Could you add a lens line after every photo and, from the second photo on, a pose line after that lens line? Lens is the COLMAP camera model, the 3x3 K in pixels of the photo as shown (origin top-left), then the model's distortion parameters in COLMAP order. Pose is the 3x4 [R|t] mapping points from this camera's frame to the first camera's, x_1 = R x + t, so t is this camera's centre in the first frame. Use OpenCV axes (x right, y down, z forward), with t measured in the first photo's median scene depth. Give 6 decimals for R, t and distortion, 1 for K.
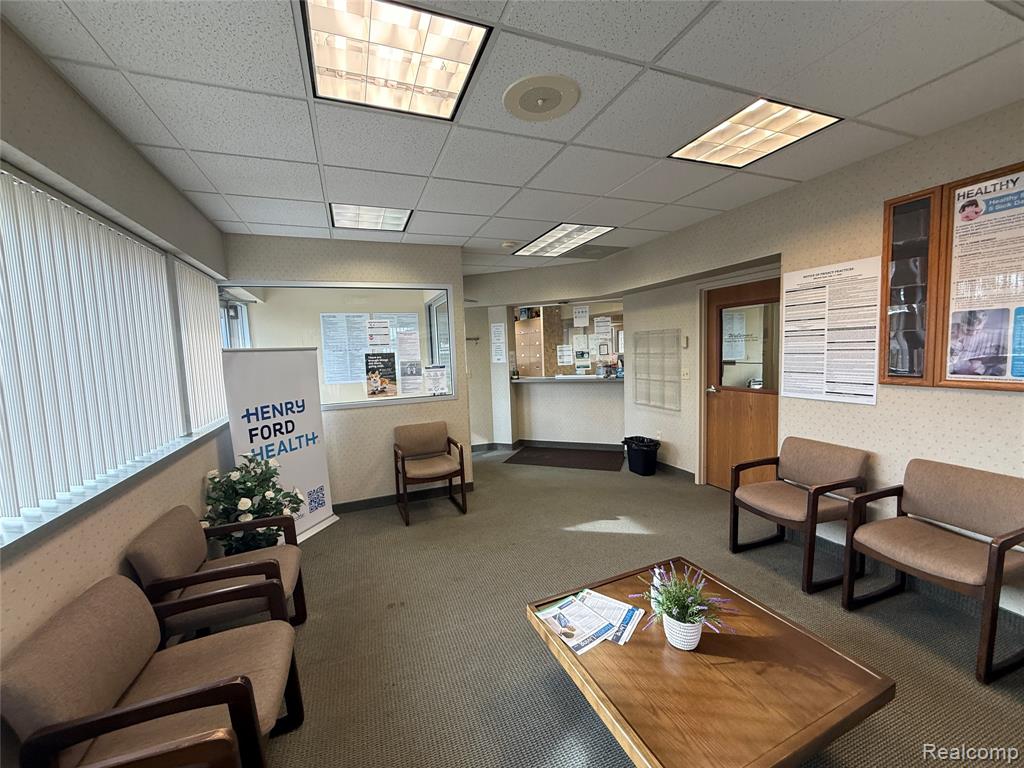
lens RADIAL K [[407.3, 0, 510.1], [0, 407.3, 383.1], [0, 0, 1]] dist [0.000281, -0.000120]
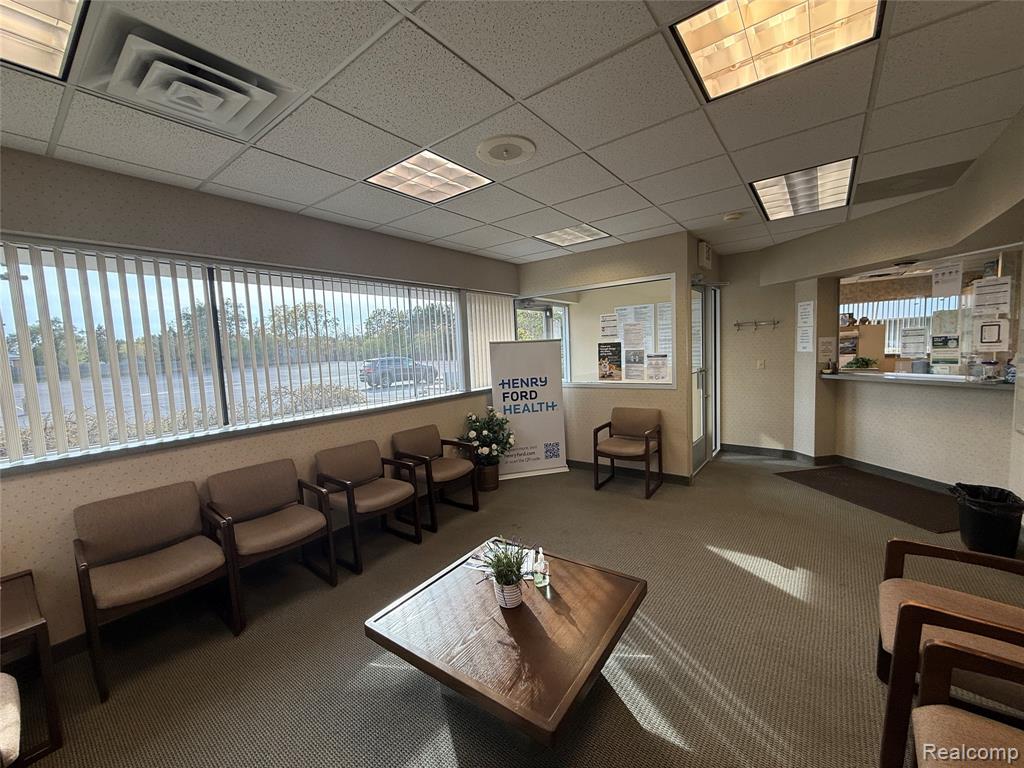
lens RADIAL K [[407.3, 0, 510.1], [0, 407.3, 383.1], [0, 0, 1]] dist [0.000281, -0.000120]
pose [[0.517025, 0.086841, -0.851554, 0.562309], [-0.047715, 0.996217, 0.072624, -0.031194], [0.854640, 0.003084, 0.519213, 0.161552]]
